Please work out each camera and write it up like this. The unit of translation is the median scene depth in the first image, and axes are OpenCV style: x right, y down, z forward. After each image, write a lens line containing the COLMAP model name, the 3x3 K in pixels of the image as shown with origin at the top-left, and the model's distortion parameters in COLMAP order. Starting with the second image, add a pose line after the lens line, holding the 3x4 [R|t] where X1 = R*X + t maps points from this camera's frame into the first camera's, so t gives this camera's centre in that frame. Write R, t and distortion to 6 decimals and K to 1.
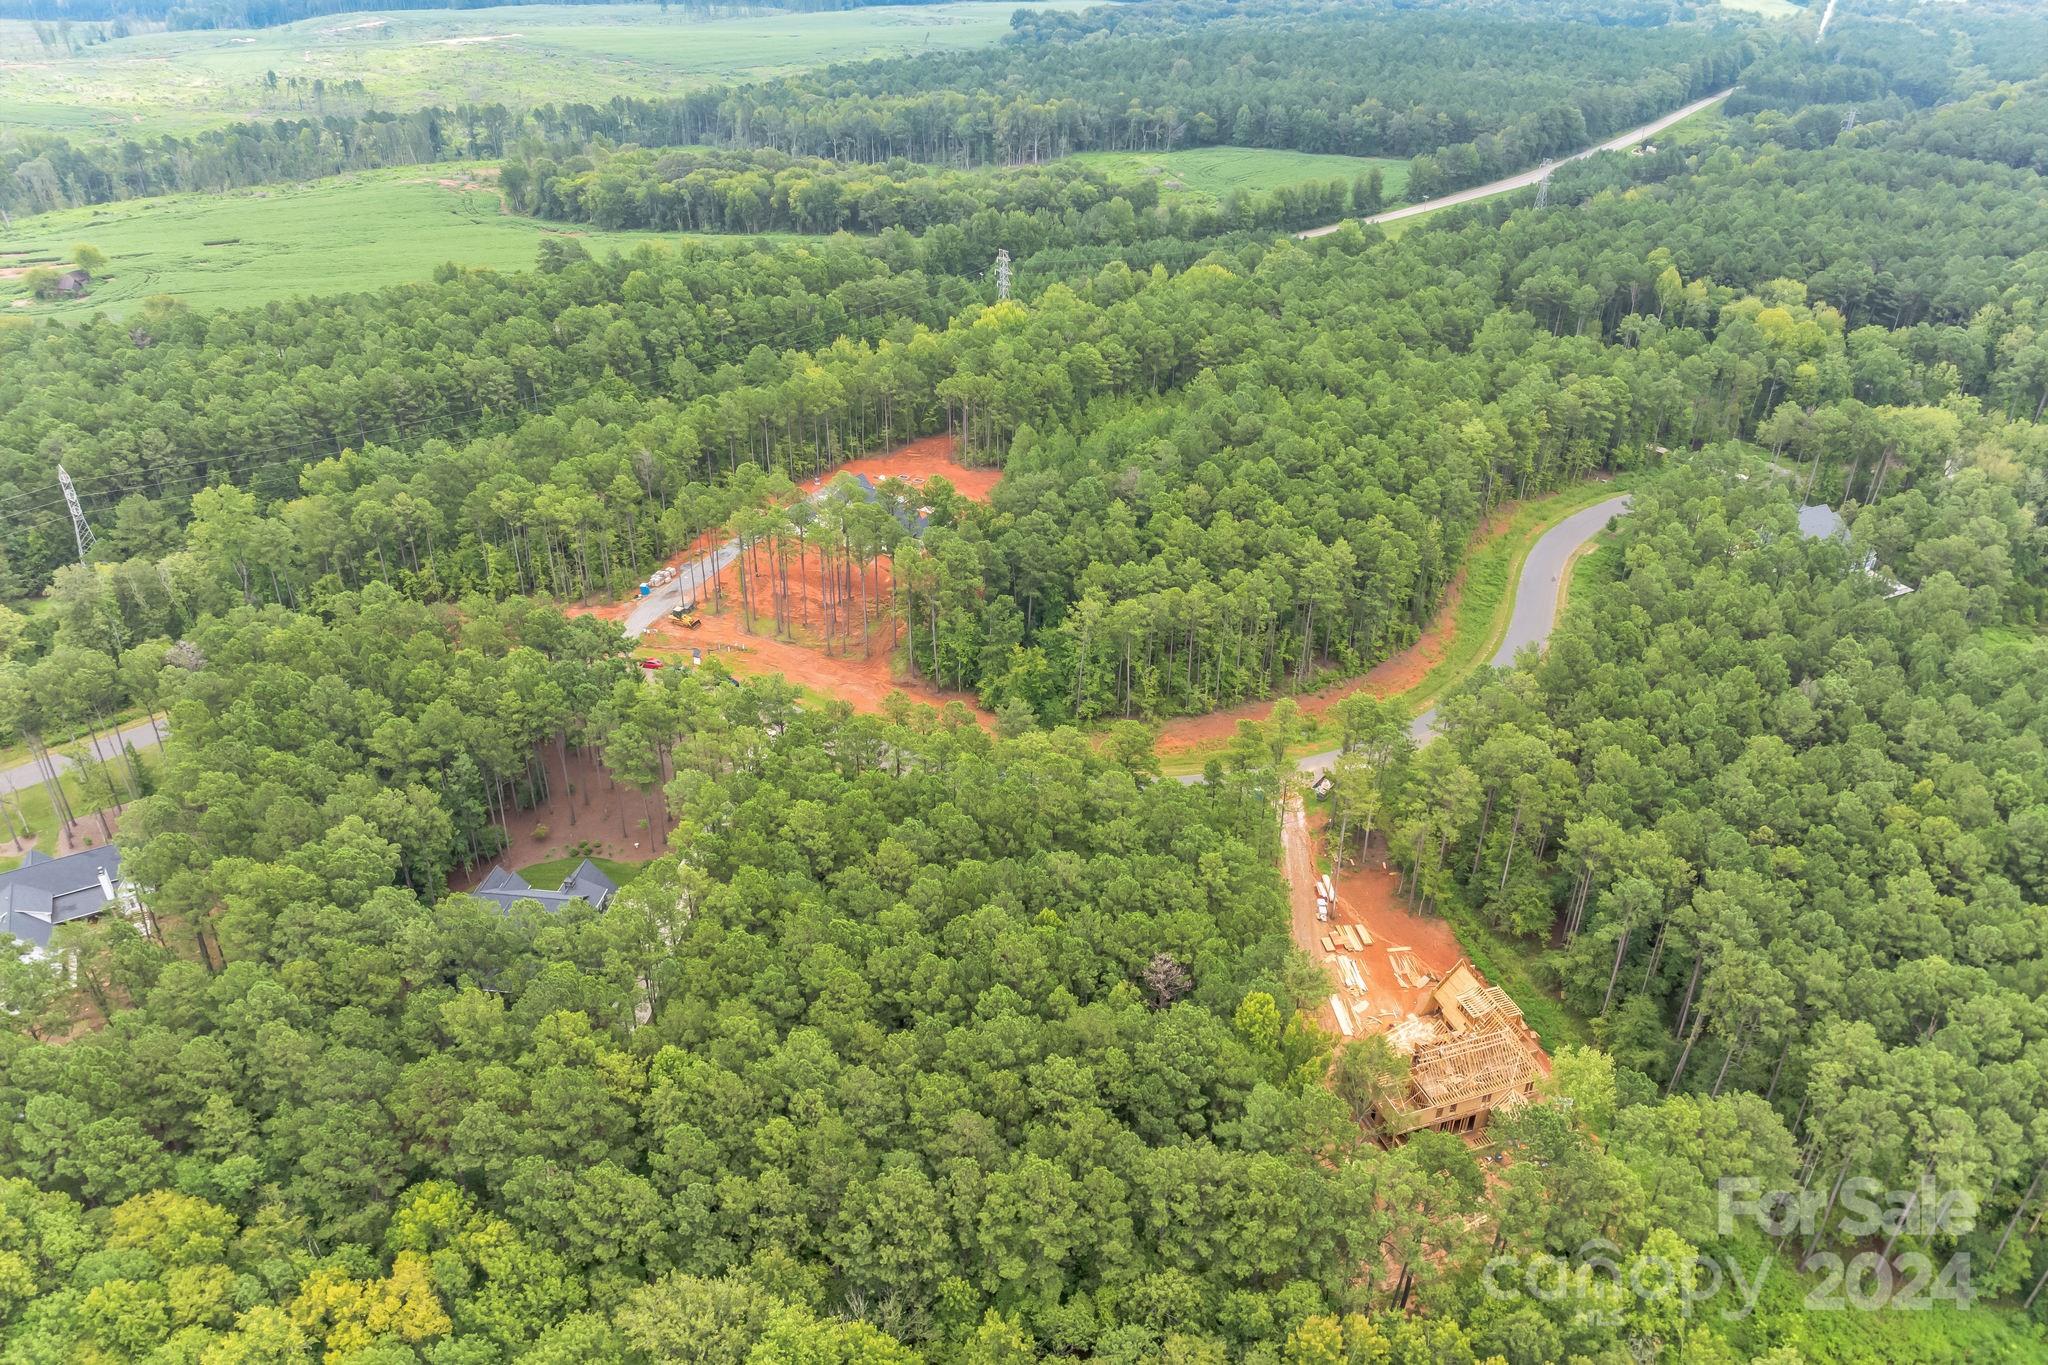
lens RADIAL K [[1455.0, 0, 1032.3], [0, 1455.0, 679.9], [0, 0, 1]] dist [-0.037898, -0.001341]
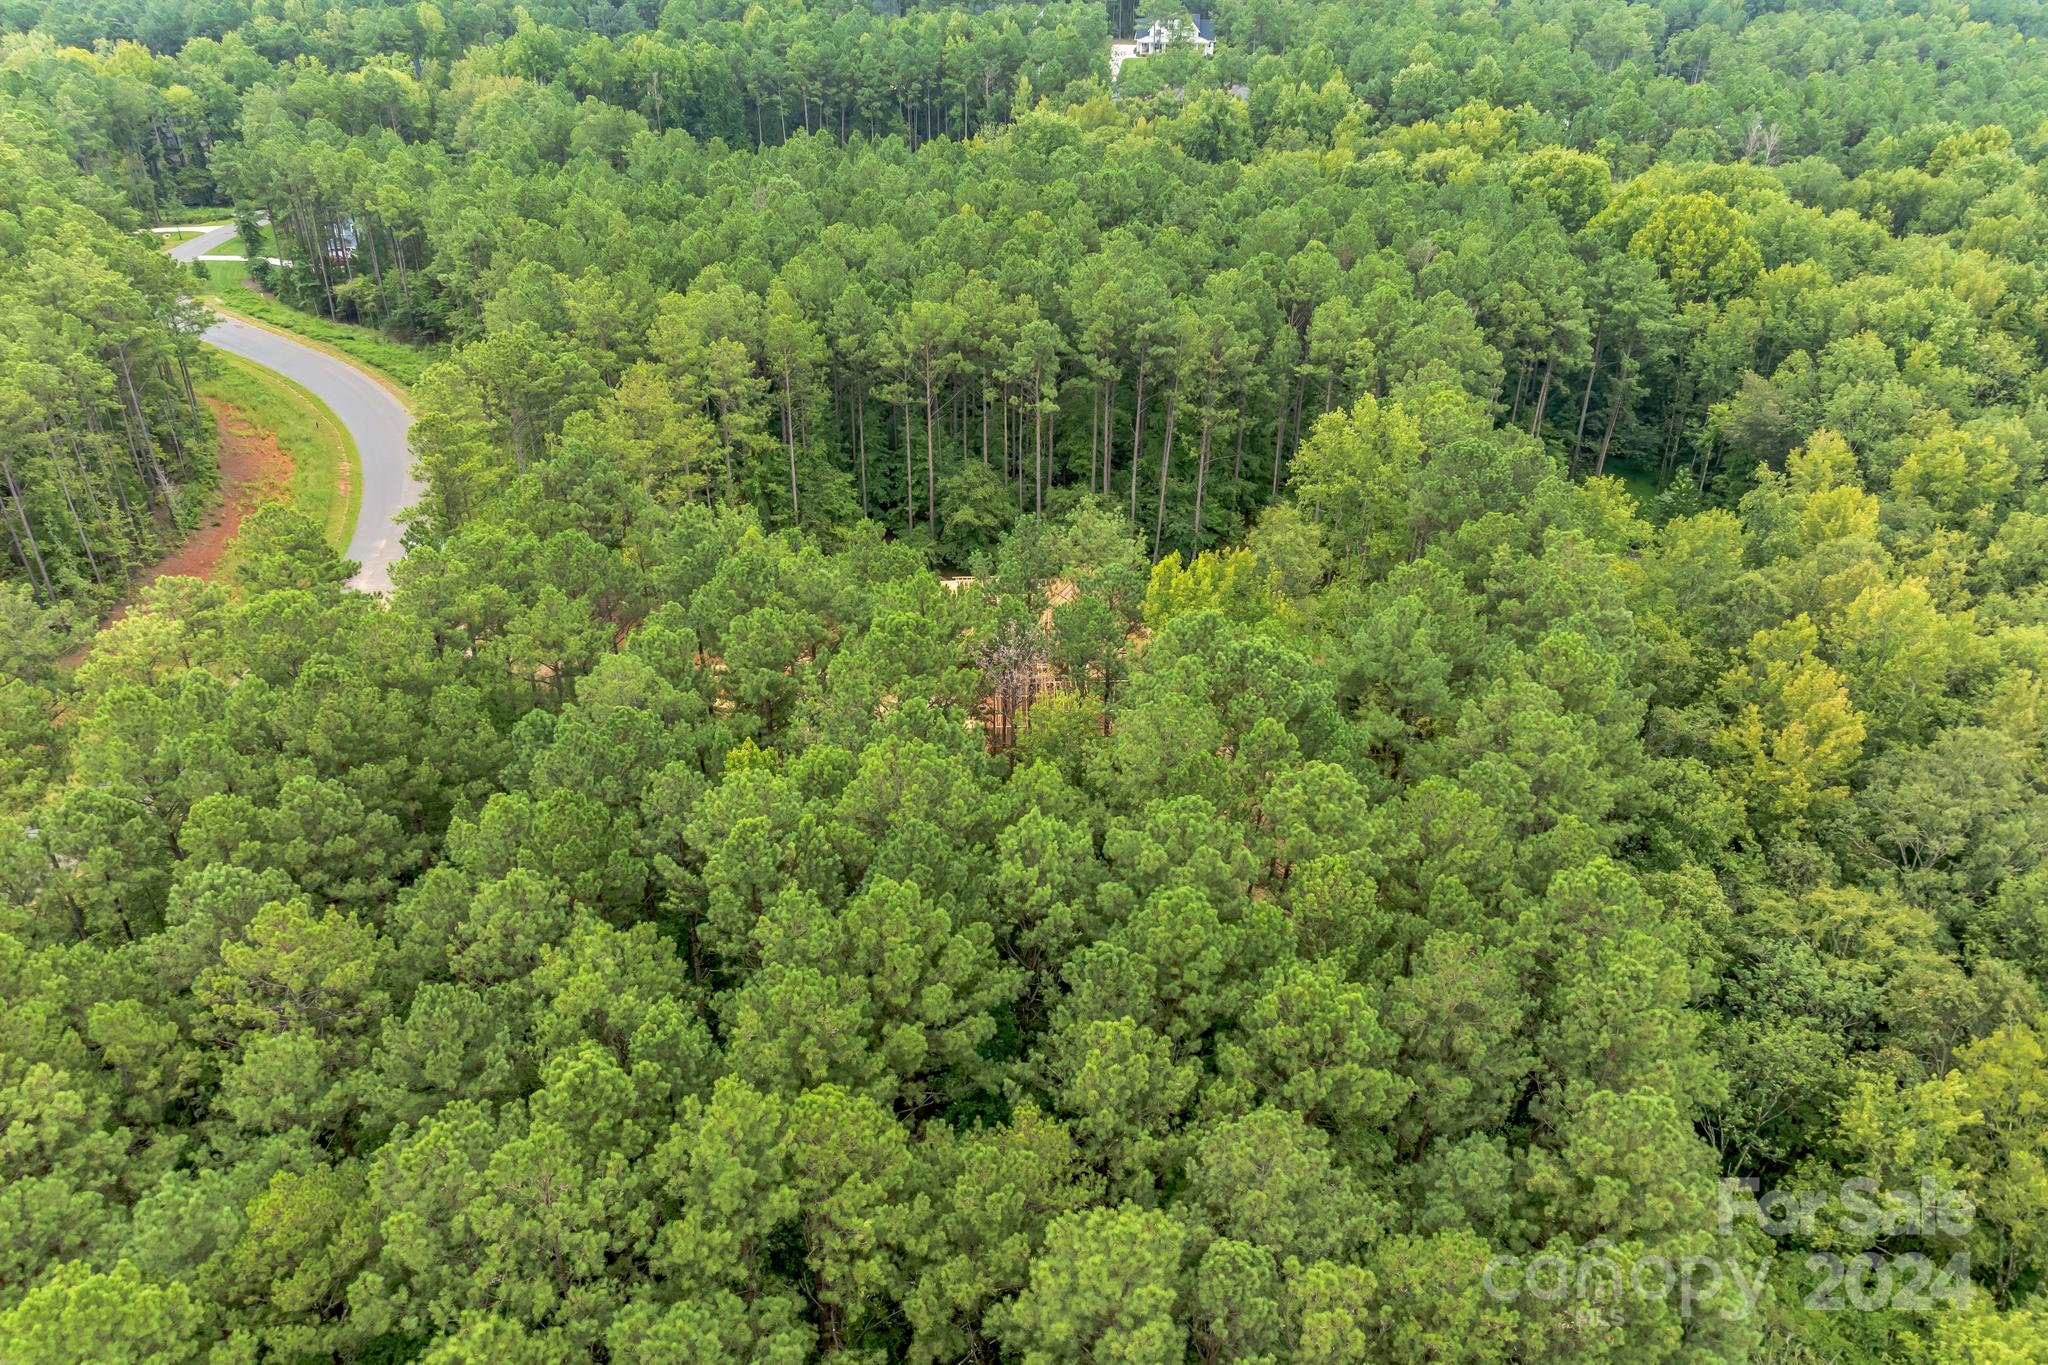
lens RADIAL K [[1446.0, 0, 1028.8], [0, 1446.0, 687.5], [0, 0, 1]] dist [-0.041336, 0.002743]
pose [[0.272953, -0.487146, 0.829569, -0.258458], [0.476288, 0.817644, 0.323430, 0.044158], [-0.835851, 0.306833, 0.455200, 0.640612]]
